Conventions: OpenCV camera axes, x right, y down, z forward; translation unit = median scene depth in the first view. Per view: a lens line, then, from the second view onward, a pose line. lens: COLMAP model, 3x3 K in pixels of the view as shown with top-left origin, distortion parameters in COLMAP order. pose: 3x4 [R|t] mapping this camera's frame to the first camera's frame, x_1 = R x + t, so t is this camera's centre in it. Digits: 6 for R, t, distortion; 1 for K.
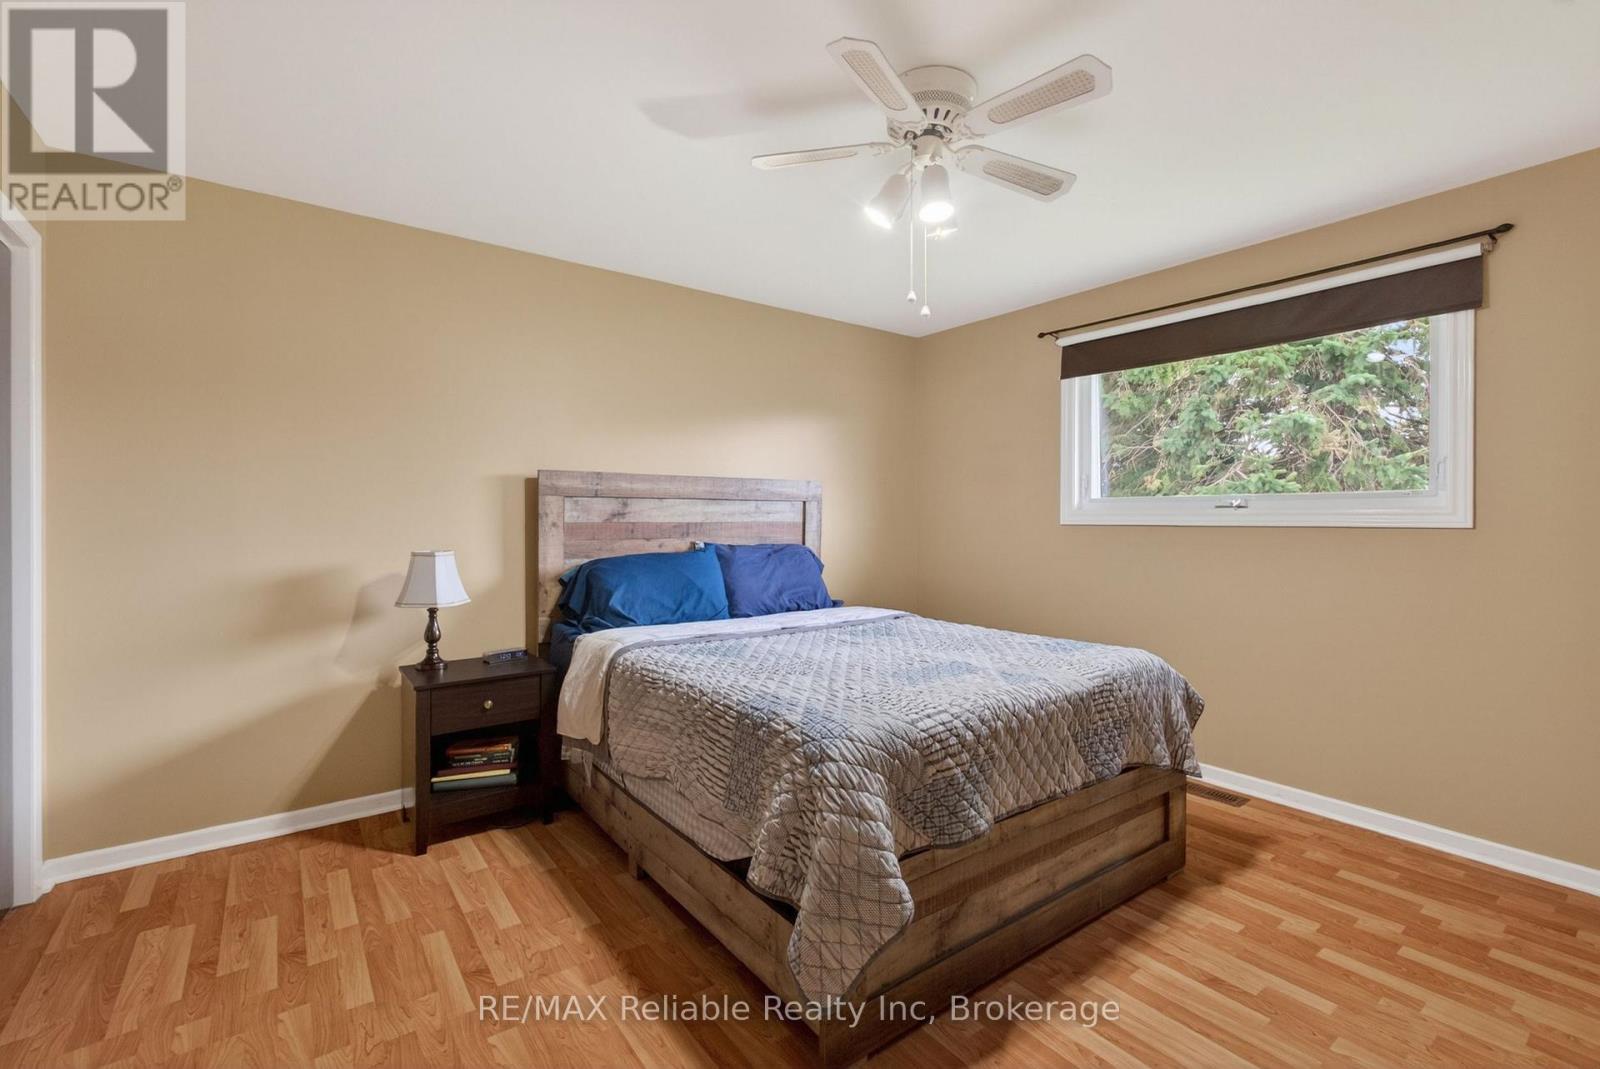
lens RADIAL K [[711.4, 0, 795.7], [0, 711.4, 528.3], [0, 0, 1]] dist [-0.000165, -0.000018]
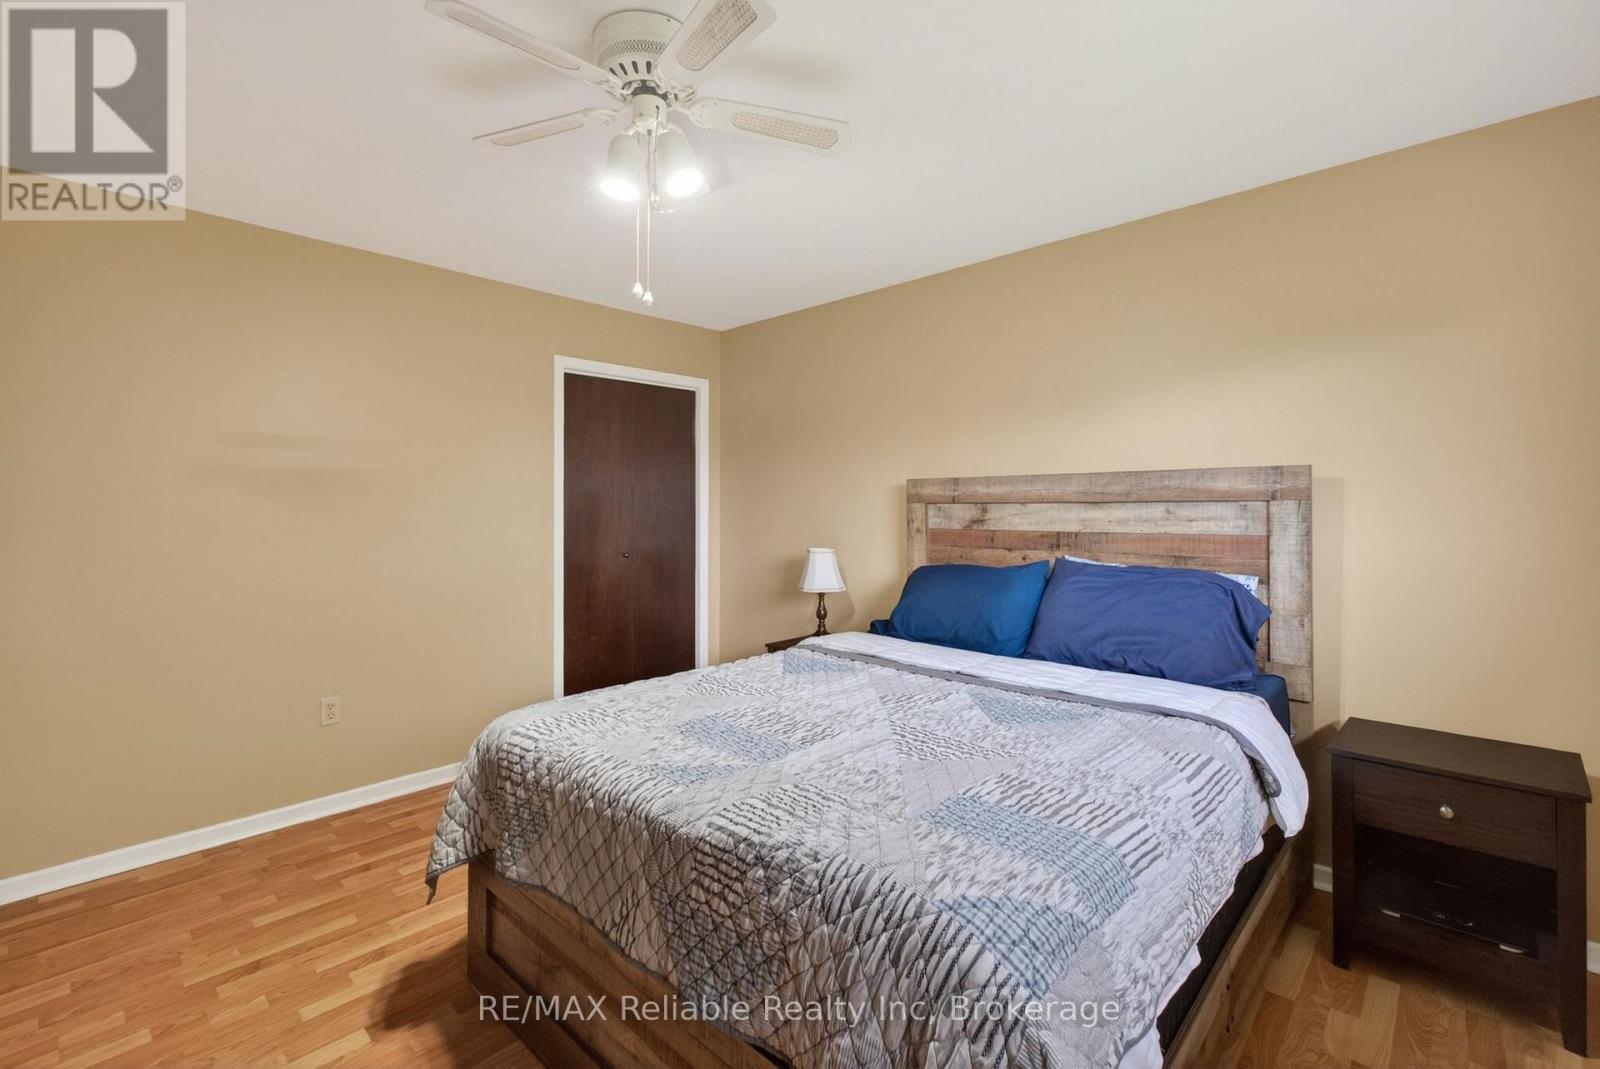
lens RADIAL K [[711.4, 0, 794.7], [0, 711.4, 518.4], [0, 0, 1]] dist [-0.000165, -0.000018]
pose [[0.168904, 0.012051, -0.985559, 0.618642], [-0.010463, 0.999891, 0.010433, -0.029980], [0.985577, 0.008549, 0.169012, 0.598901]]
